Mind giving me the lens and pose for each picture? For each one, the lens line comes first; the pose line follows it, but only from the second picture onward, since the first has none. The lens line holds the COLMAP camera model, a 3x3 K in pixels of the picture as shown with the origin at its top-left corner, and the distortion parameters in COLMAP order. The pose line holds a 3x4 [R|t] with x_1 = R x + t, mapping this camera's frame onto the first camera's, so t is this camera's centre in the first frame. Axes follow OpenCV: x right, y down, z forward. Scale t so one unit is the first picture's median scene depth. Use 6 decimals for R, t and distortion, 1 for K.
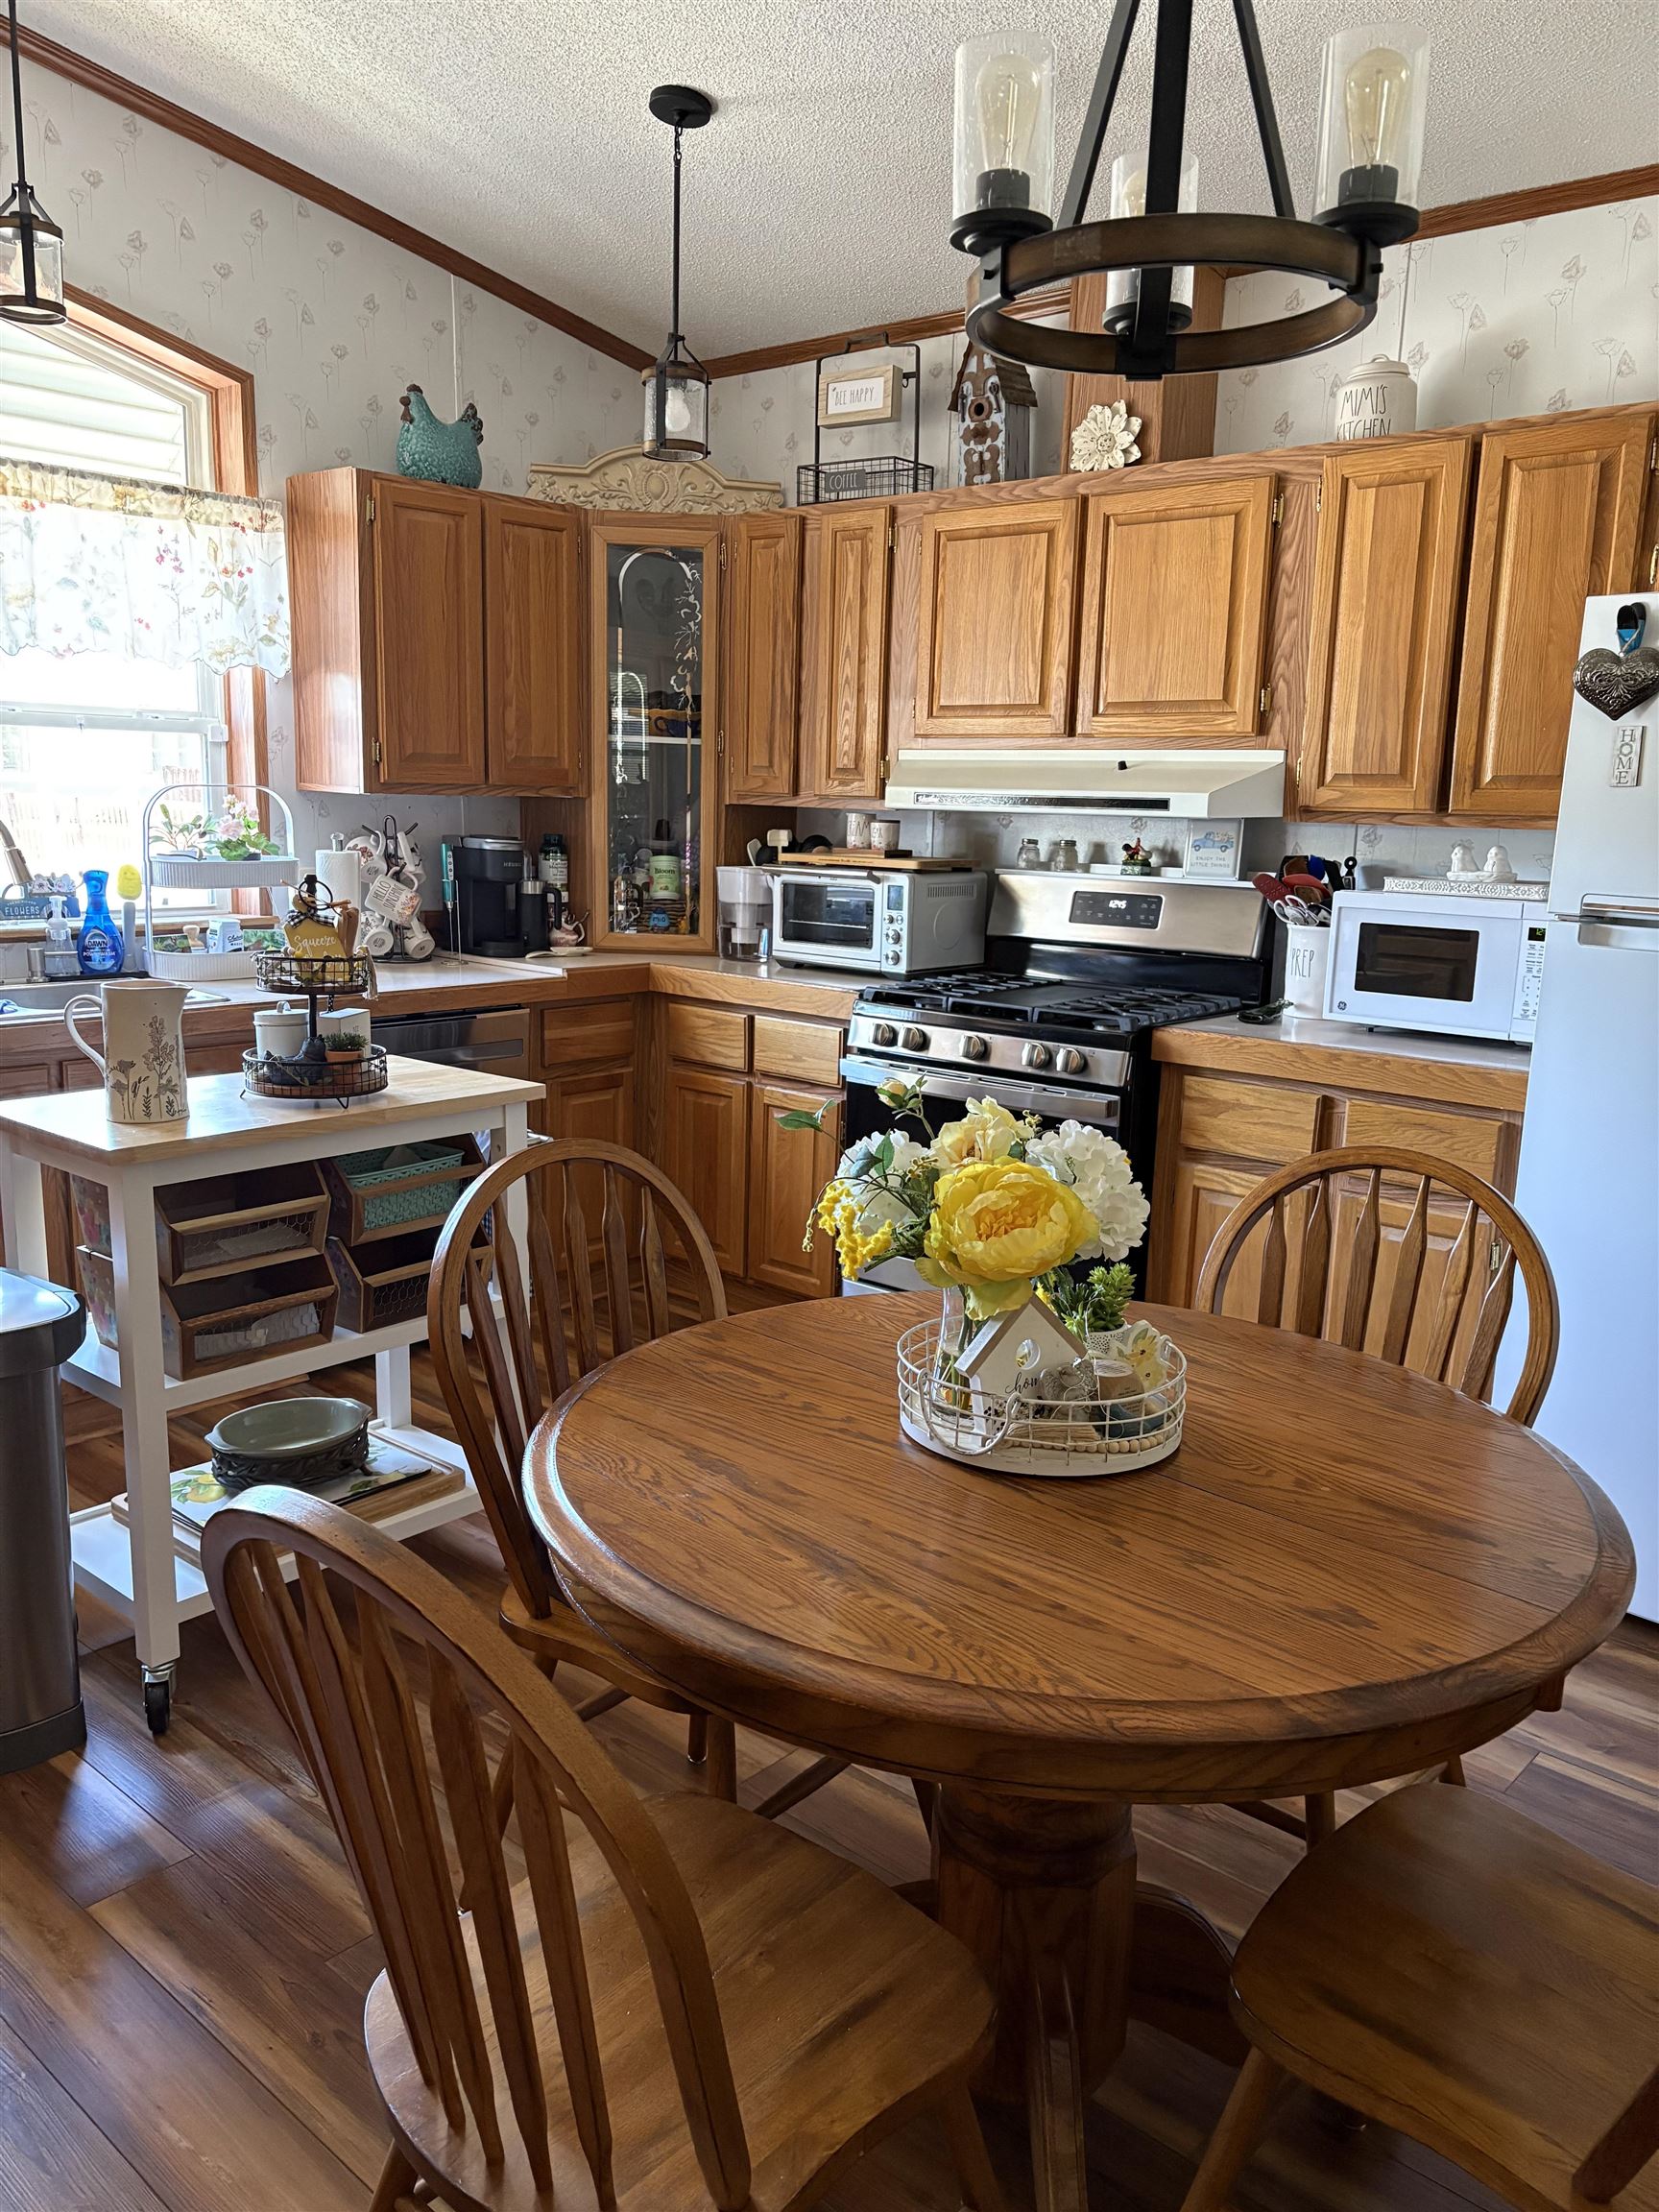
lens RADIAL K [[1683.5, 0, 816.6], [0, 1683.5, 1103.4], [0, 0, 1]] dist [0.033304, -0.001140]
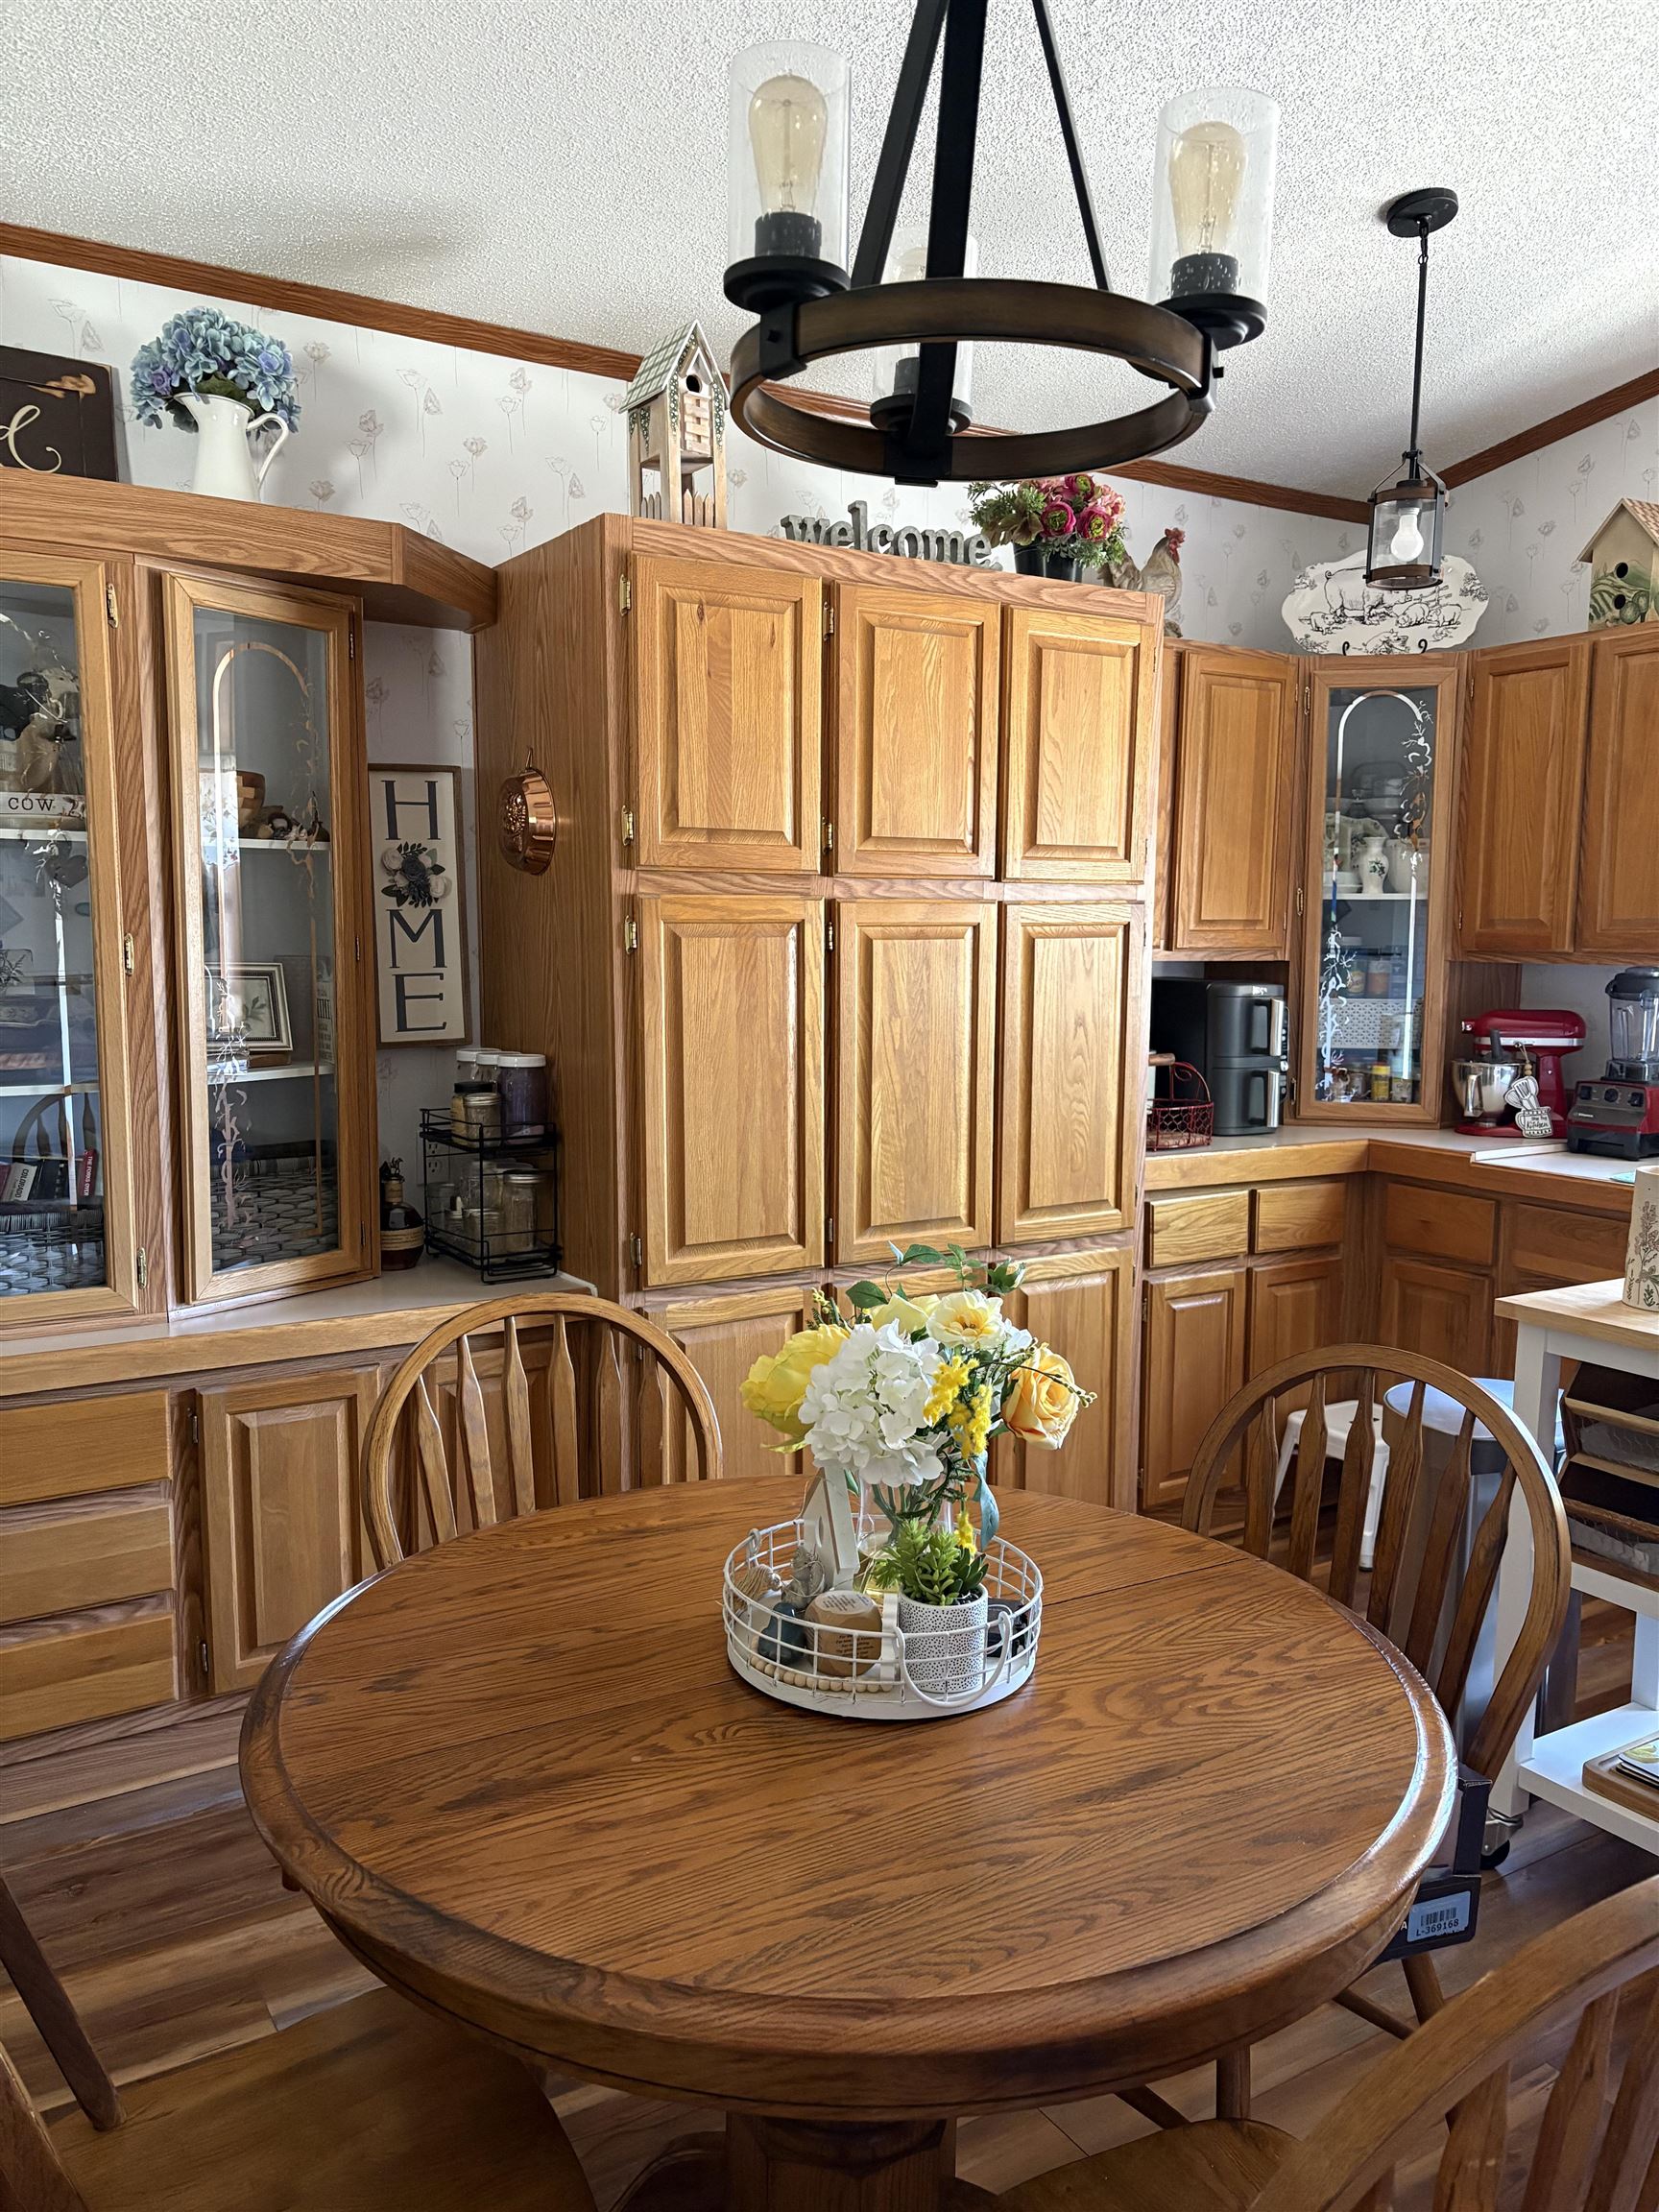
lens RADIAL K [[1683.5, 0, 816.6], [0, 1683.5, 1103.4], [0, 0, 1]] dist [0.033304, -0.001140]
pose [[-0.287659, 0.071437, -0.955065, 0.922811], [-0.195284, 0.971889, 0.131514, -0.191559], [0.937612, 0.224340, -0.265622, 1.076614]]
